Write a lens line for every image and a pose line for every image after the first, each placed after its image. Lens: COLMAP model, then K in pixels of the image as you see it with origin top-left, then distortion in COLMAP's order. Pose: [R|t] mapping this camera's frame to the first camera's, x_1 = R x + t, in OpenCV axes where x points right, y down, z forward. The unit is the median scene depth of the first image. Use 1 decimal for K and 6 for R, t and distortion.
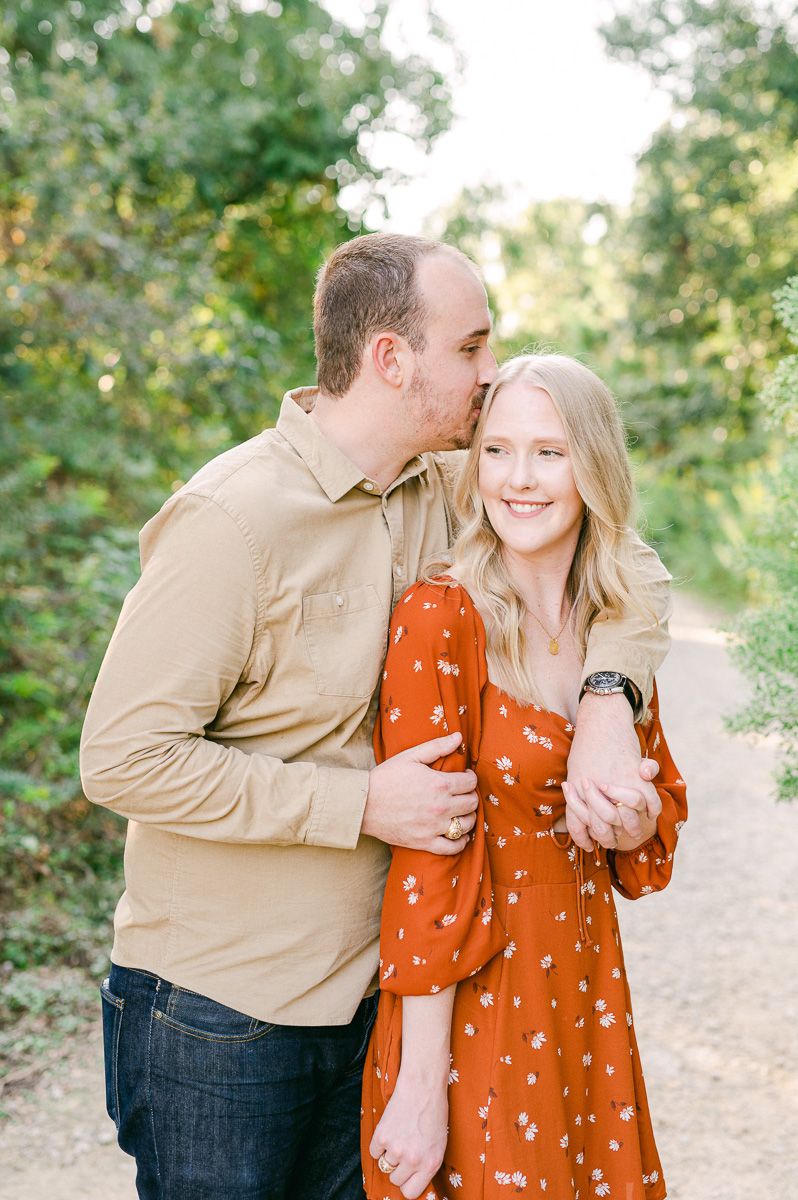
lens RADIAL K [[1634.4, 0, 399.0], [0, 1634.4, 600.0], [0, 0, 1]] dist [0.014480, -0.080011]
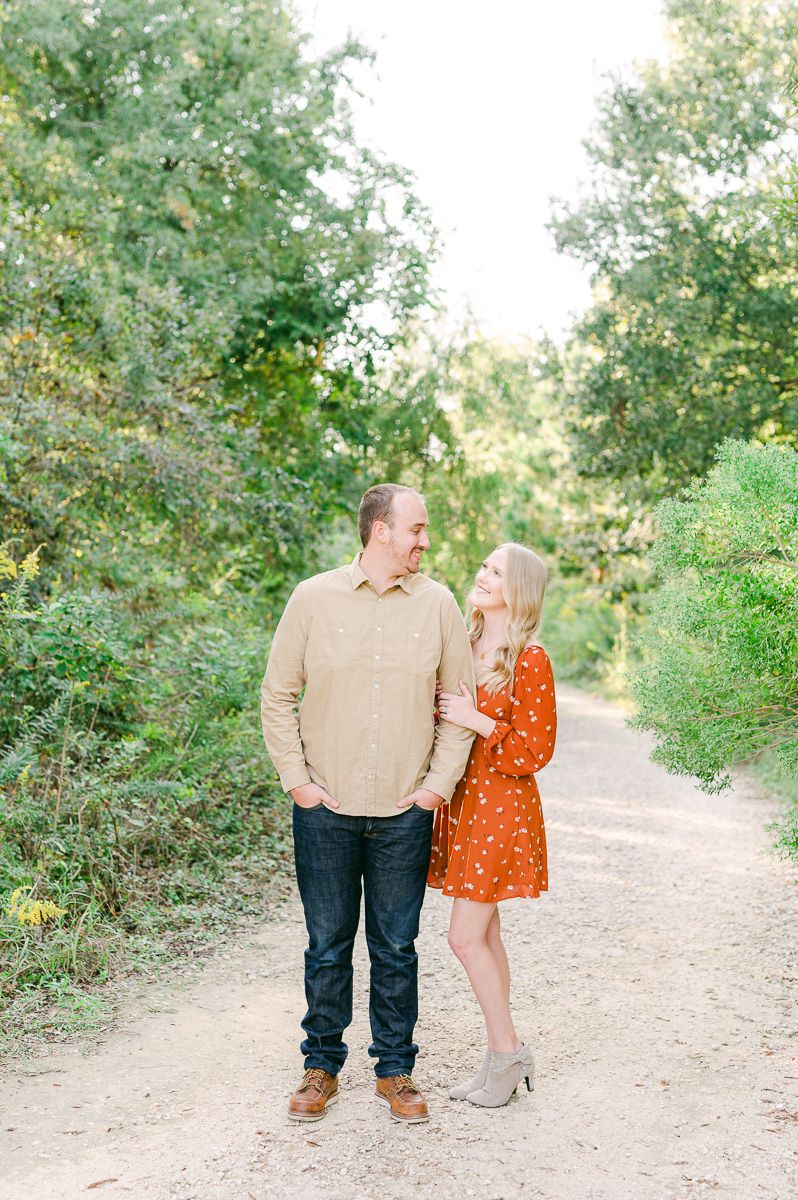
lens RADIAL K [[1677.0, 0, 399.0], [0, 1677.0, 600.0], [0, 0, 1]] dist [-0.004383, -0.032327]
pose [[0.998950, 0.025692, 0.037941, -0.044441], [-0.022866, 0.997061, -0.073123, 0.024861], [-0.039708, 0.072179, 0.996601, -0.296105]]
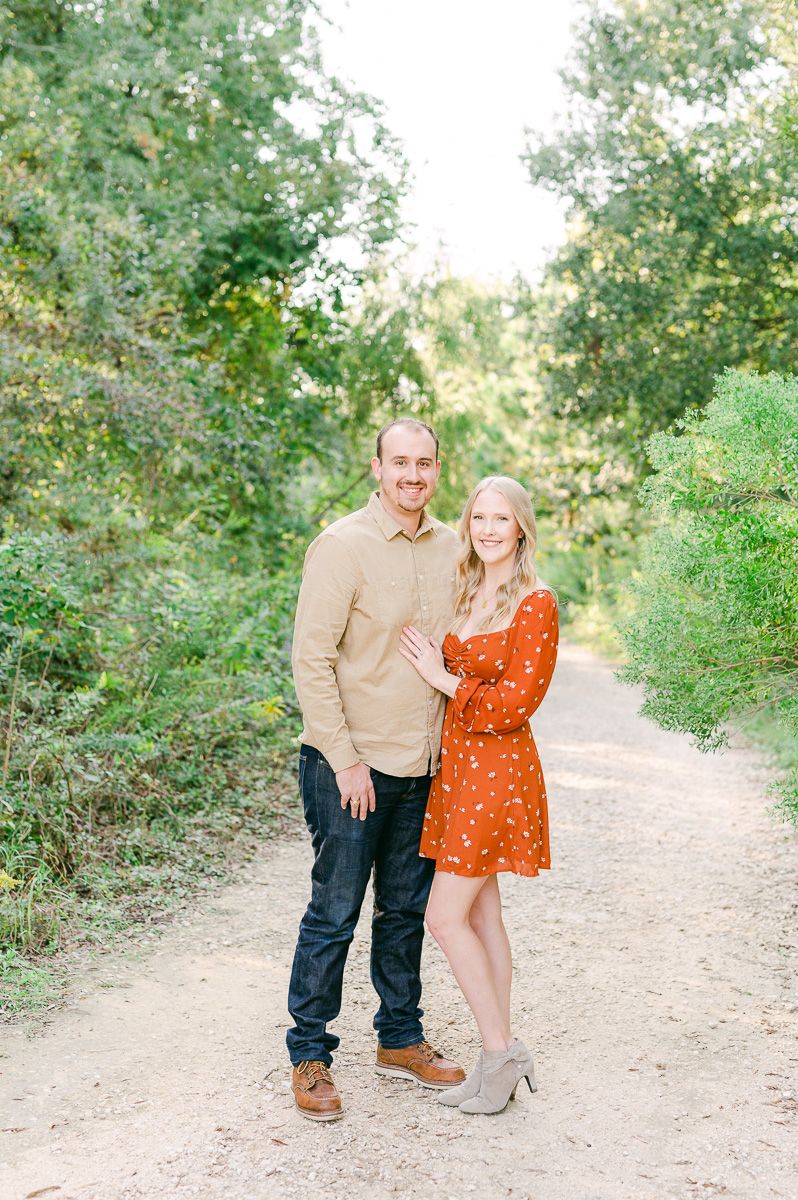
lens RADIAL K [[1675.5, 0, 397.2], [0, 1675.5, 582.6], [0, 0, 1]] dist [-0.000239, -0.027305]
pose [[0.998033, 0.026287, 0.056918, -0.044571], [-0.023450, 0.998477, -0.049947, 0.021592], [-0.058144, 0.048514, 0.997129, -0.248643]]
